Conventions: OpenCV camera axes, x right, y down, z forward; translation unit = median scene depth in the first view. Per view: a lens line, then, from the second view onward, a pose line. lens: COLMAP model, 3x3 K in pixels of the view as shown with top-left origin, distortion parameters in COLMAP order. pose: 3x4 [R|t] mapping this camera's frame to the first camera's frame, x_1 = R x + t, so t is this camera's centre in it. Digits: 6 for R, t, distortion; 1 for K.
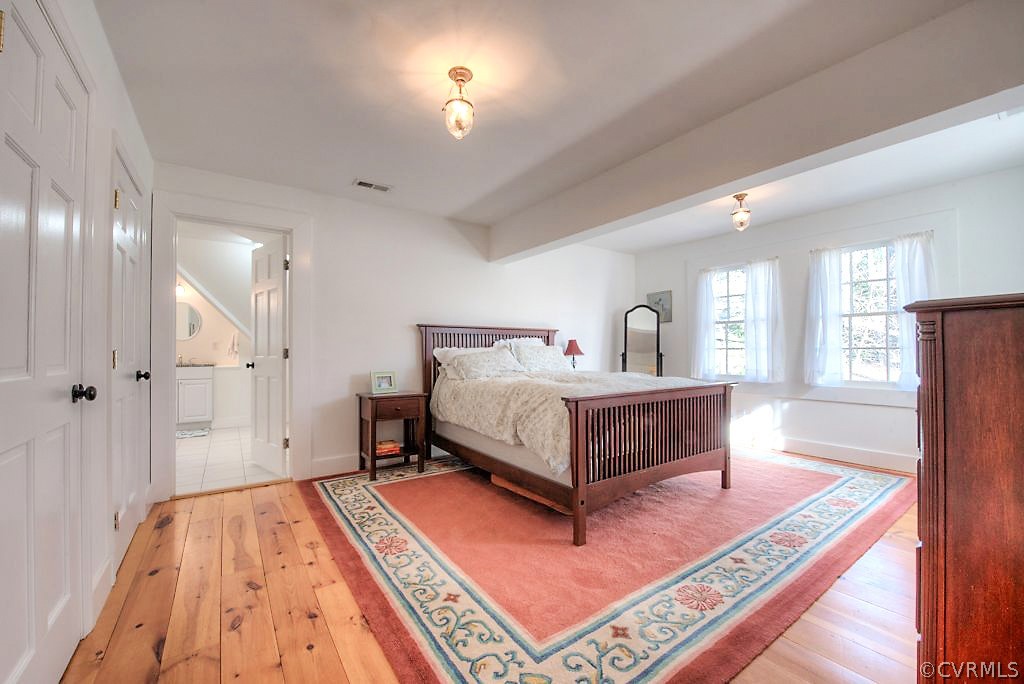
lens RADIAL K [[409.7, 0, 509.0], [0, 409.7, 343.8], [0, 0, 1]] dist [-0.013569, -0.000286]
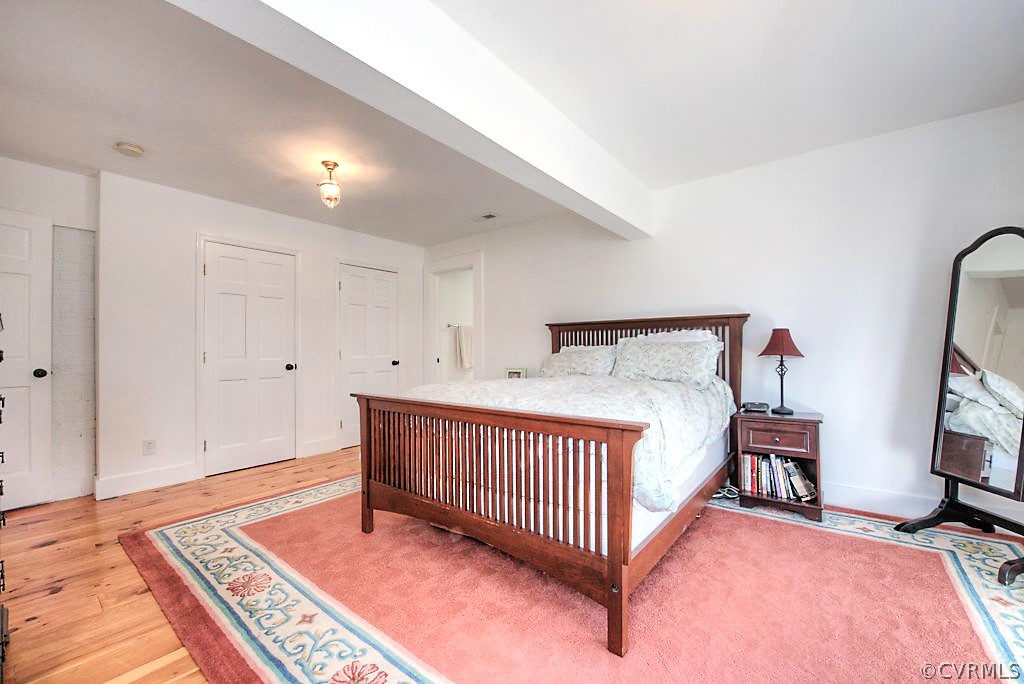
lens RADIAL K [[409.7, 0, 509.2], [0, 409.7, 347.6], [0, 0, 1]] dist [-0.013569, -0.000286]
pose [[0.282138, -0.006359, -0.959353, 1.545583], [0.023002, 0.999735, 0.000138, 0.016795], [0.959098, -0.022106, 0.282210, 1.253849]]
